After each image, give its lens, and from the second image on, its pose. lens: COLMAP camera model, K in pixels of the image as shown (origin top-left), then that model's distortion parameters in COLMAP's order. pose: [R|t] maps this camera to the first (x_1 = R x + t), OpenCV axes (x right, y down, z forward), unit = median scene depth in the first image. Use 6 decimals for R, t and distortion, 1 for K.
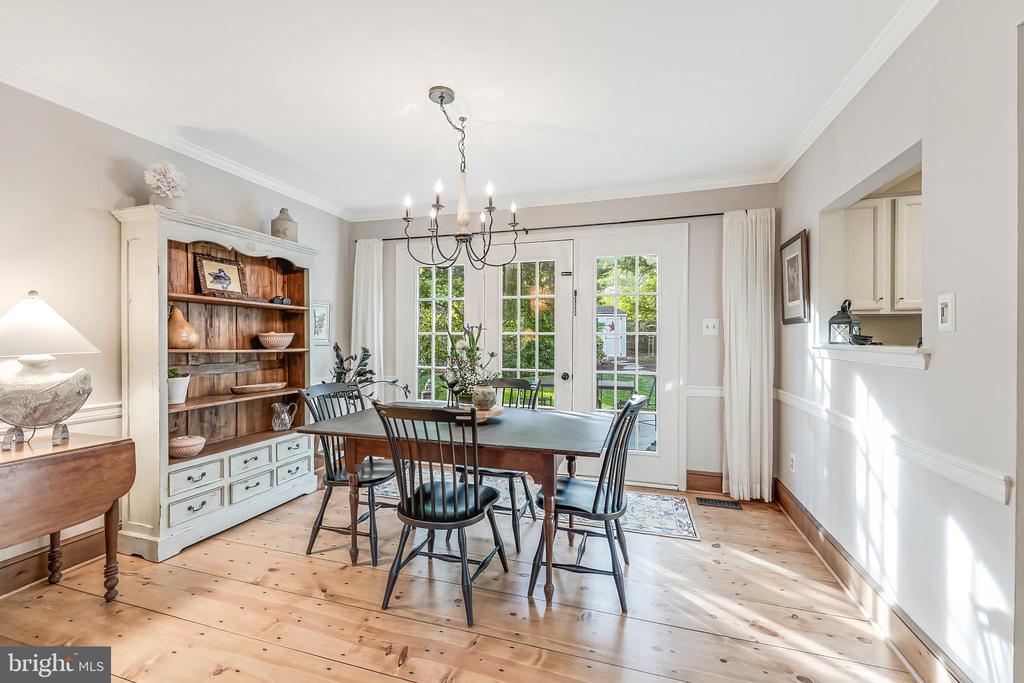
lens RADIAL K [[413.0, 0, 516.9], [0, 413.0, 338.9], [0, 0, 1]] dist [0.000251, -0.000178]
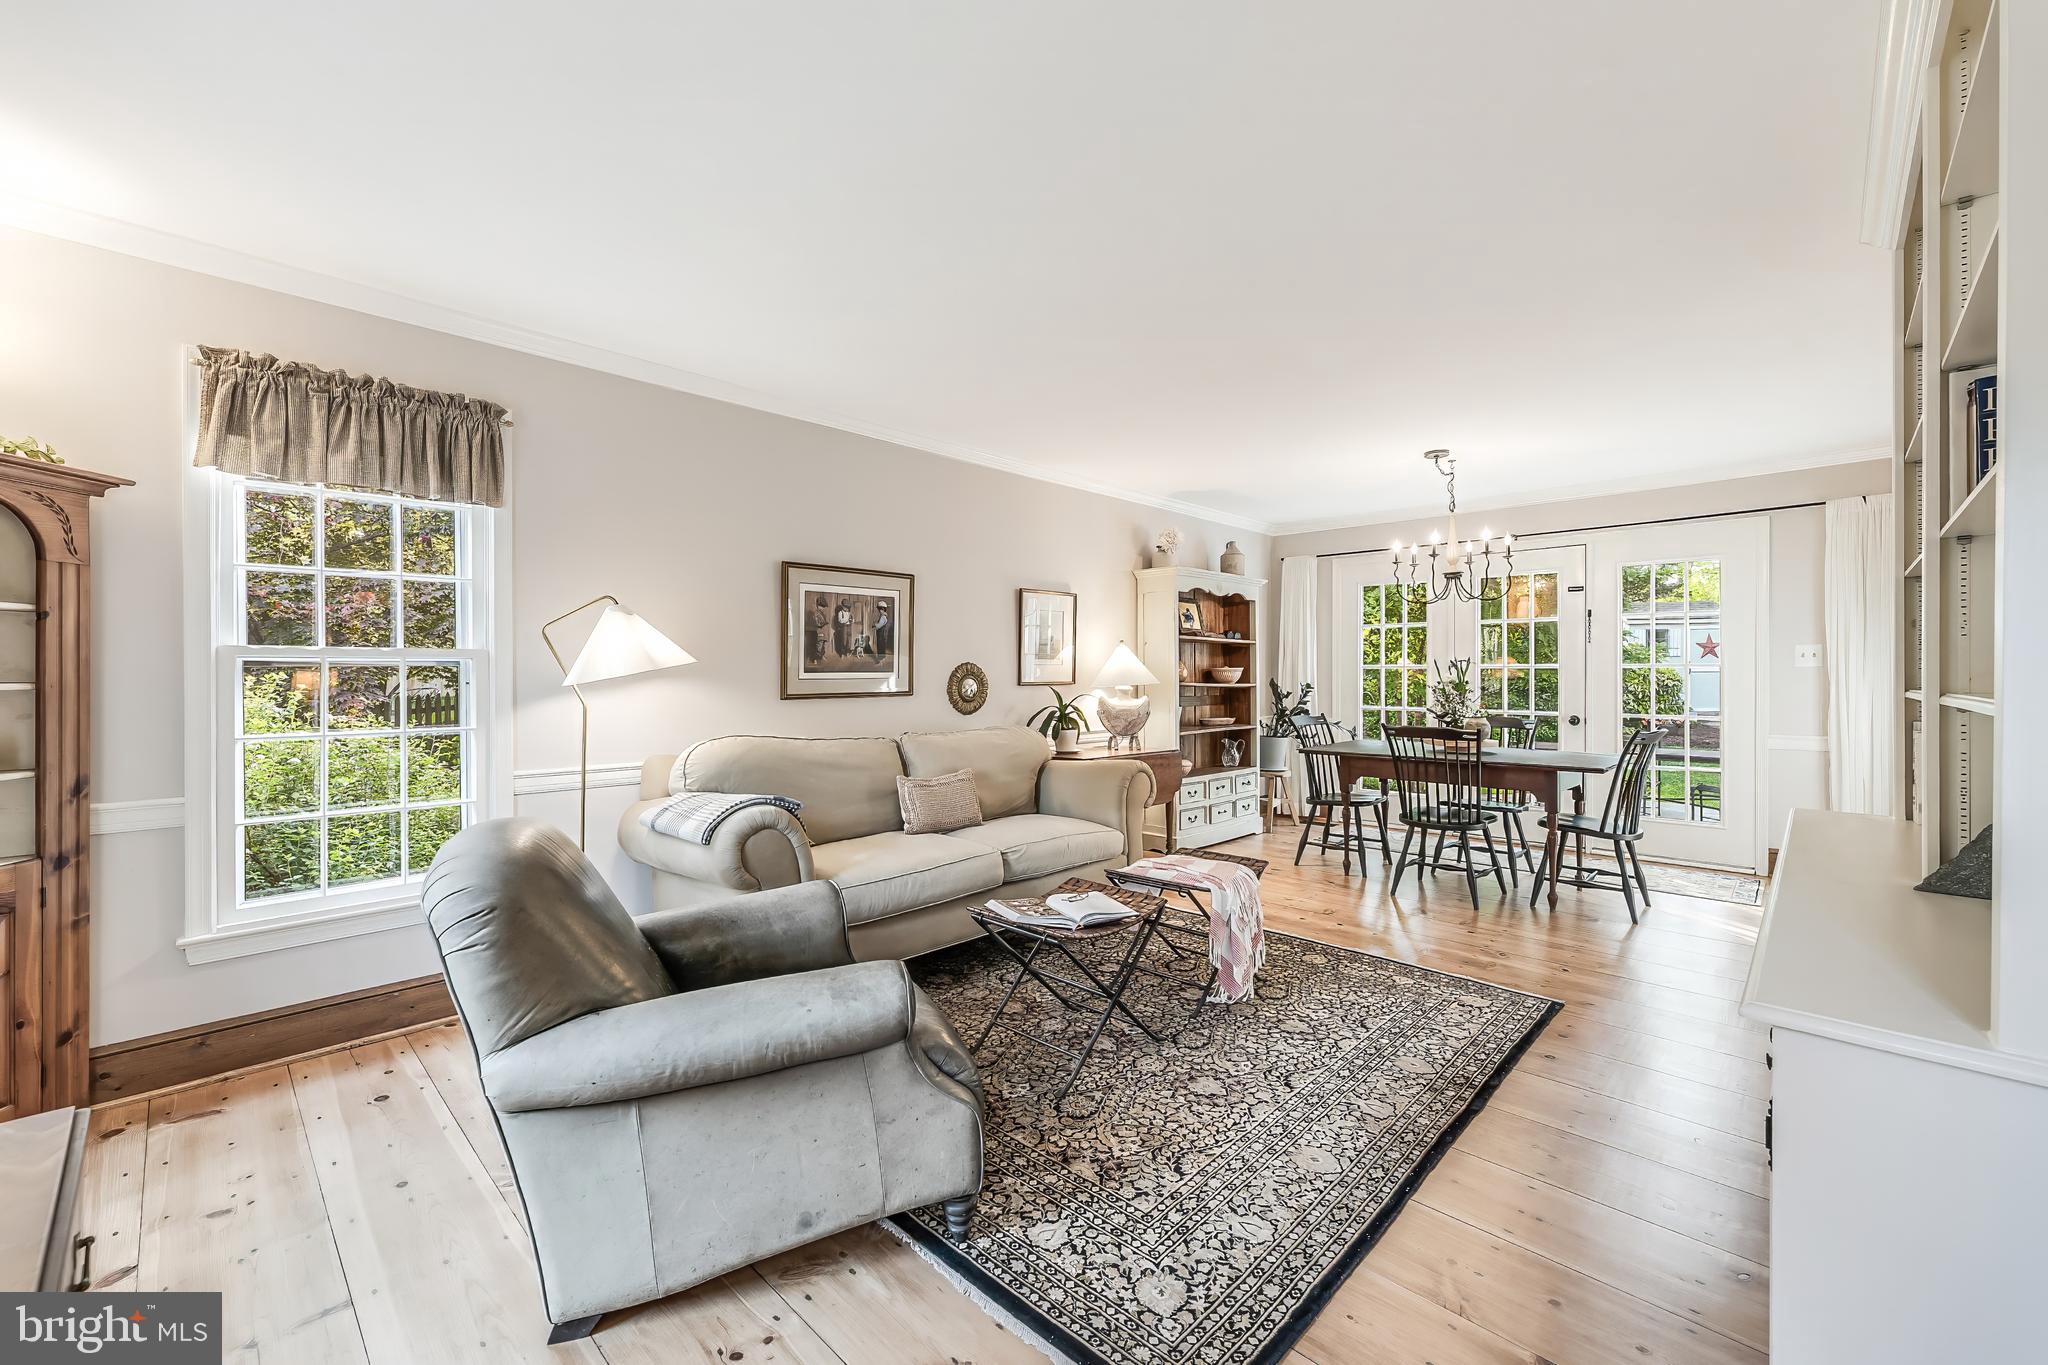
lens RADIAL K [[821.3, 0, 1030.3], [0, 821.3, 671.8], [0, 0, 1]] dist [0.000938, -0.000266]
pose [[0.886510, -0.005118, -0.462682, -0.092488], [0.002858, 0.999980, -0.005586, 0.005002], [0.462701, 0.003629, 0.886507, -1.043161]]
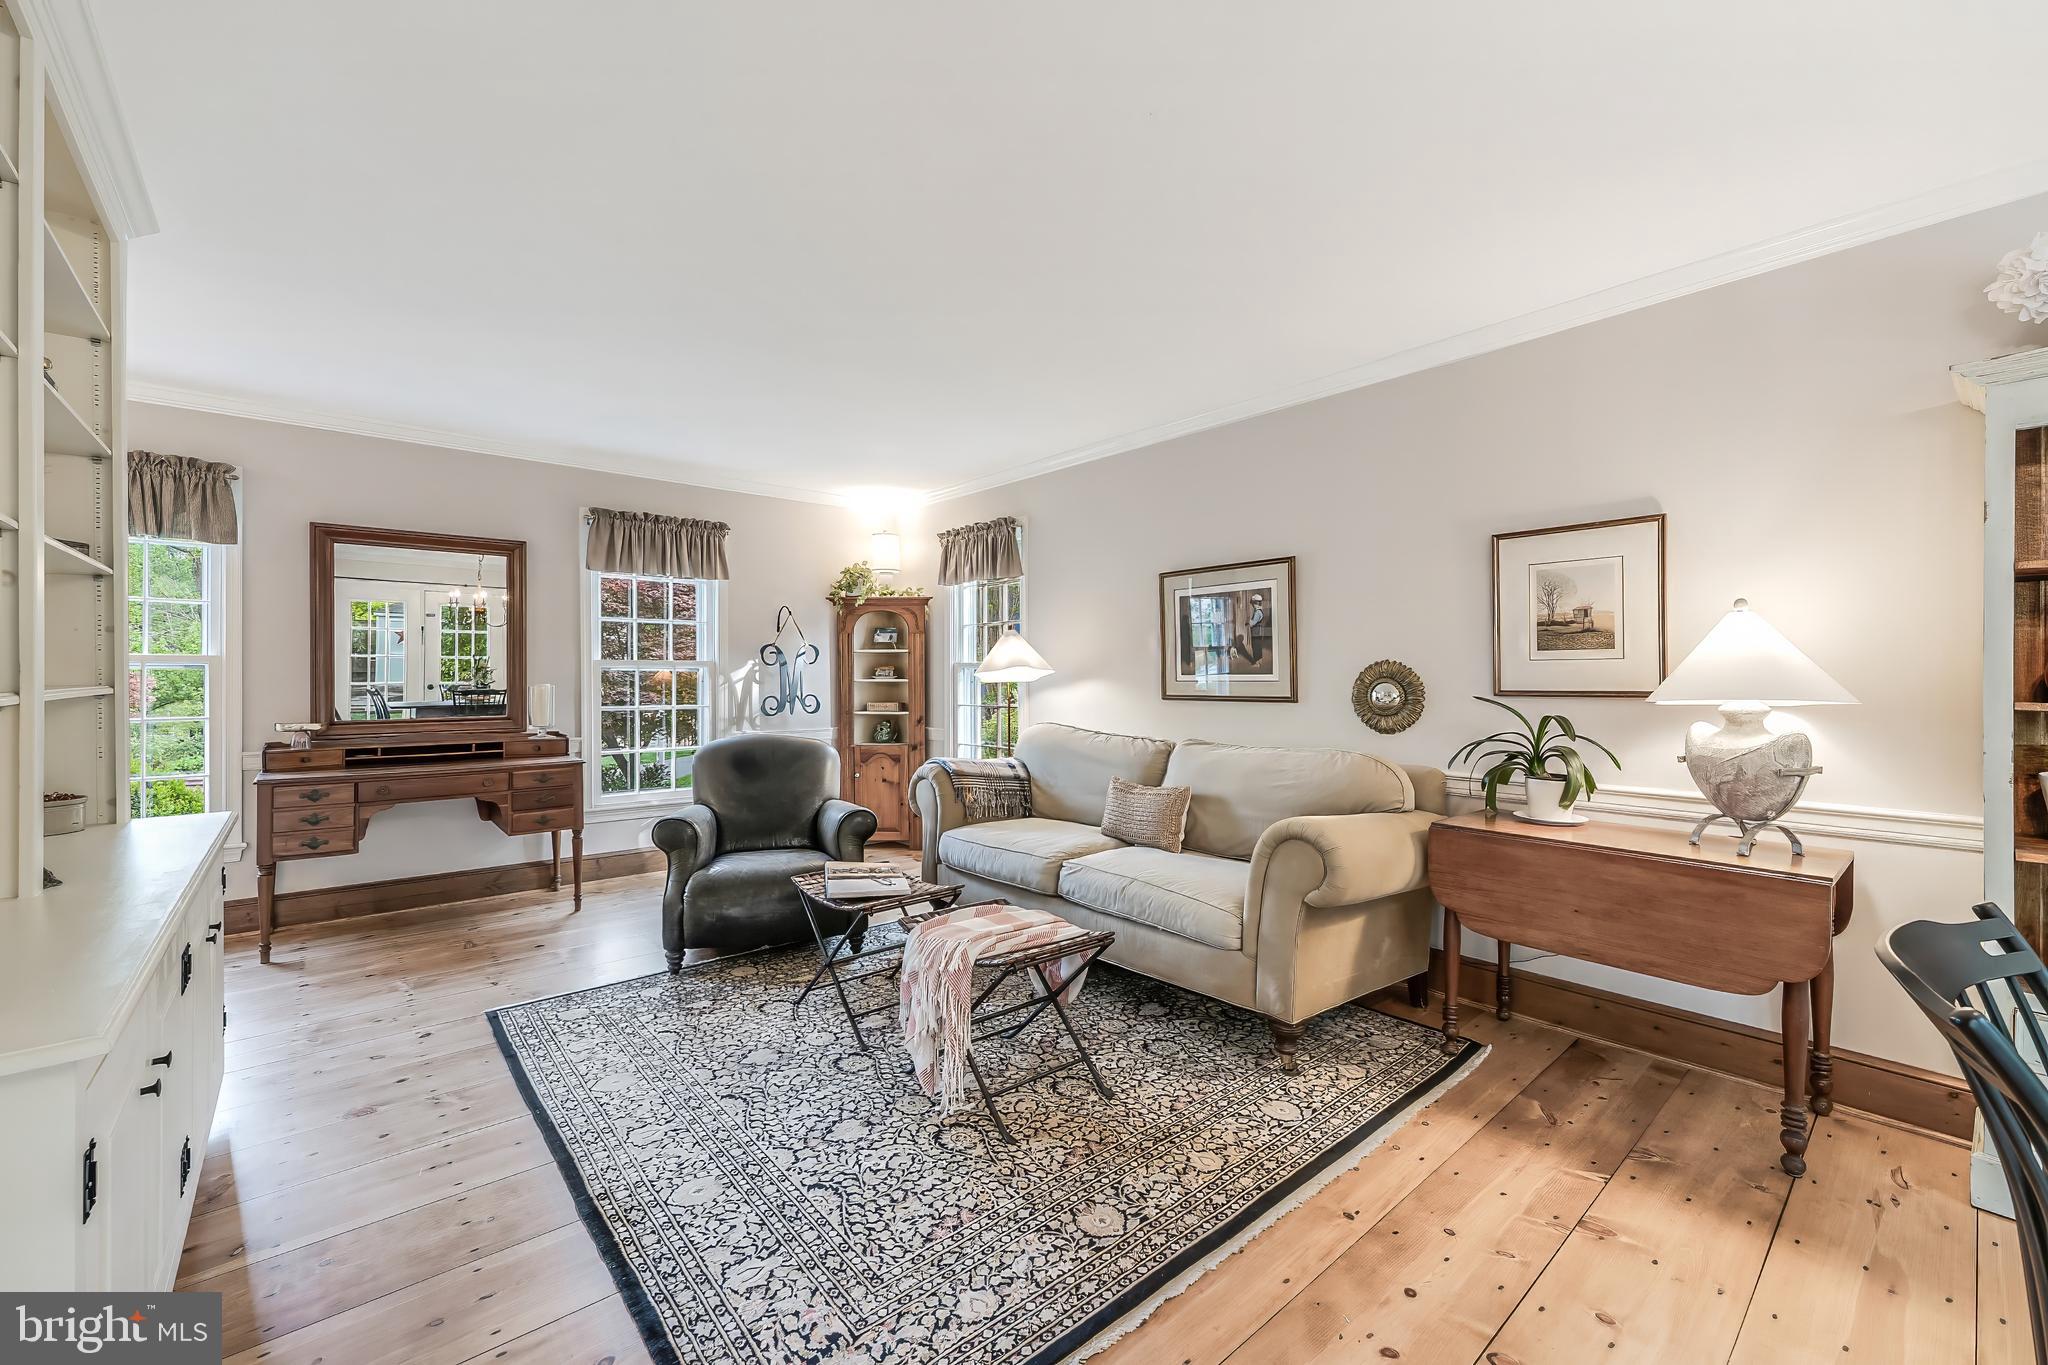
lens RADIAL K [[819.1, 0, 1032.7], [0, 819.1, 679.3], [0, 0, 1]] dist [0.000689, 0.000119]
pose [[-0.535383, -0.002926, -0.844604, 0.270744], [-0.006333, 0.999980, 0.000551, 0.006307], [0.844586, 0.005644, -0.535391, 0.480438]]
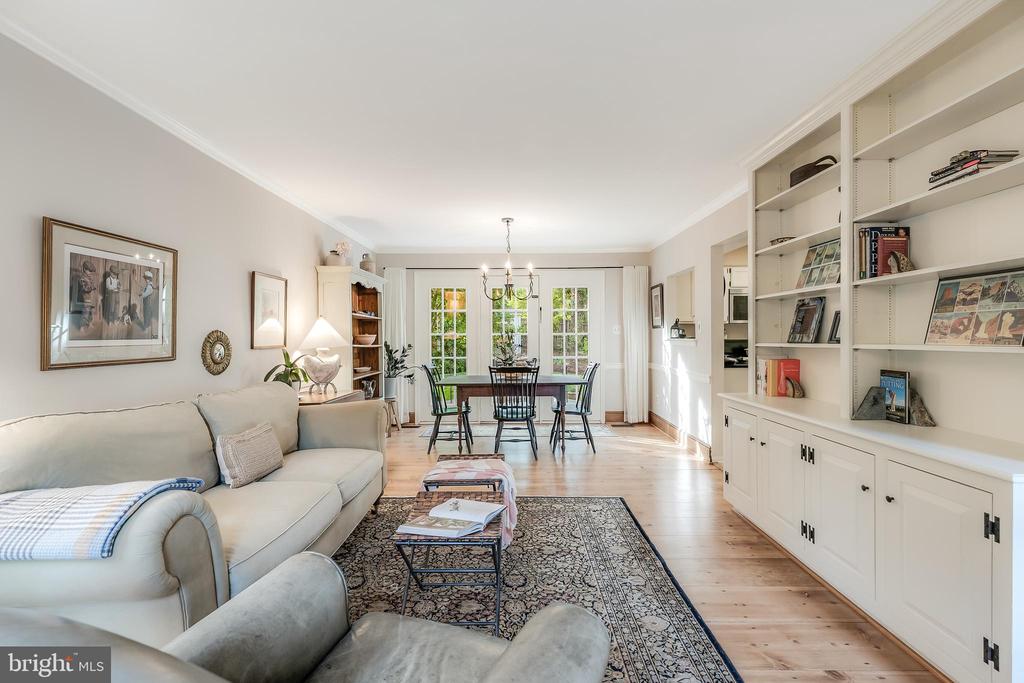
lens RADIAL K [[471.0, 0, 516.8], [0, 471.0, 336.9], [0, 0, 1]] dist [0.002342, -0.000194]
pose [[0.957876, -0.009326, 0.287030, -0.584145], [0.010059, 0.999949, -0.001081, 0.000684], [-0.287006, 0.003923, 0.957921, -0.909950]]
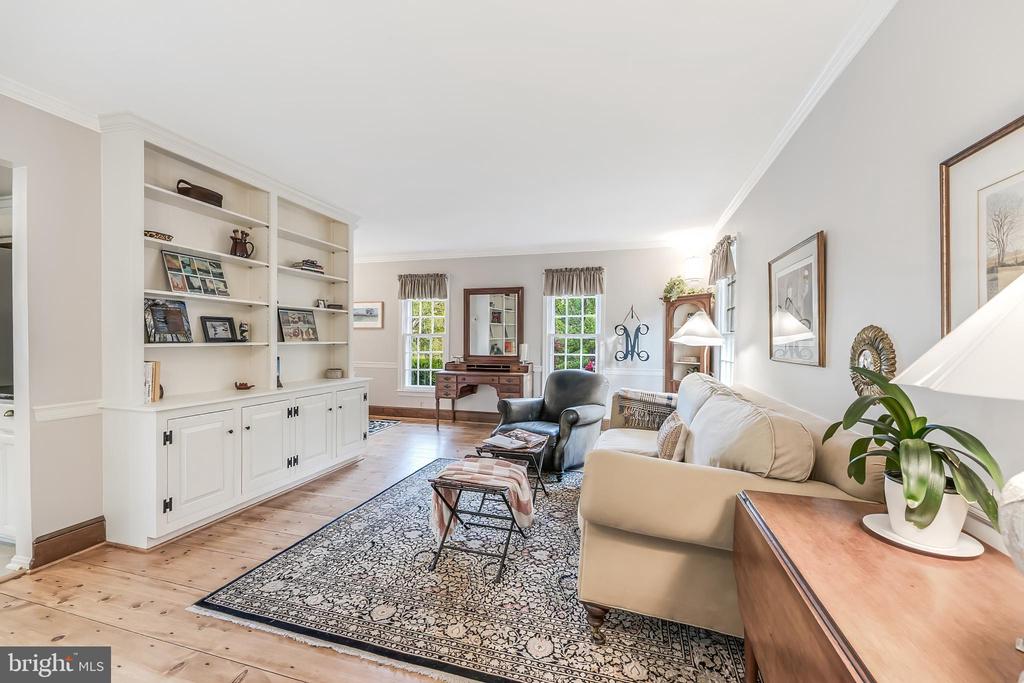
lens RADIAL K [[414.2, 0, 515.0], [0, 414.2, 344.9], [0, 0, 1]] dist [0.001165, -0.000002]
pose [[-0.999894, -0.012303, -0.007837, -0.466084], [-0.012419, 0.999810, 0.015011, 0.000077], [0.007651, 0.015107, -0.999857, 0.814344]]
